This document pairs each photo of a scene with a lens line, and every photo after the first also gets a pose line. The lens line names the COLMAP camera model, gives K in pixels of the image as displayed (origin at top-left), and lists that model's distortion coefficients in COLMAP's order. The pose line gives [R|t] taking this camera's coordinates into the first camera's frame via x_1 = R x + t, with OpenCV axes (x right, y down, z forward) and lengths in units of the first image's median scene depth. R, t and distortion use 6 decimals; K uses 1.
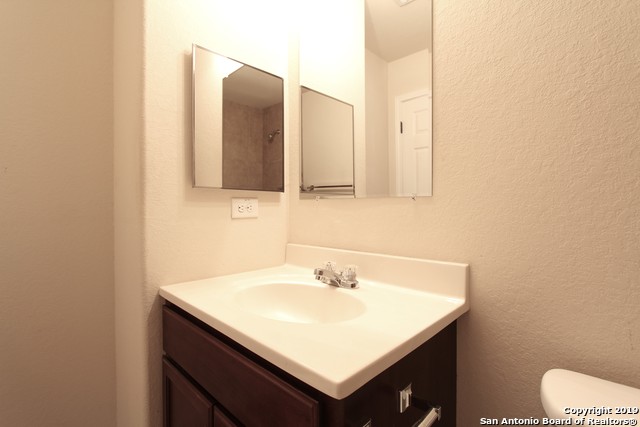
lens RADIAL K [[299.0, 0, 319.2], [0, 299.0, 211.4], [0, 0, 1]] dist [-0.017248, 0.000870]
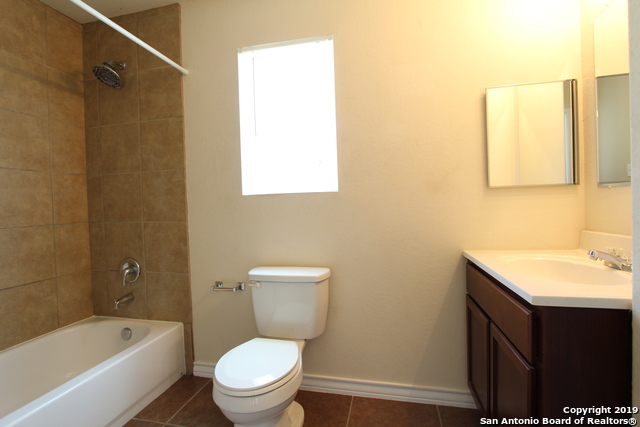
lens RADIAL K [[299.0, 0, 319.5], [0, 299.0, 213.1], [0, 0, 1]] dist [-0.017248, 0.000870]
pose [[0.523501, 0.005338, -0.852008, 0.356004], [0.034349, 0.999035, 0.027364, -0.019492], [0.851332, -0.043591, 0.522813, -0.420165]]
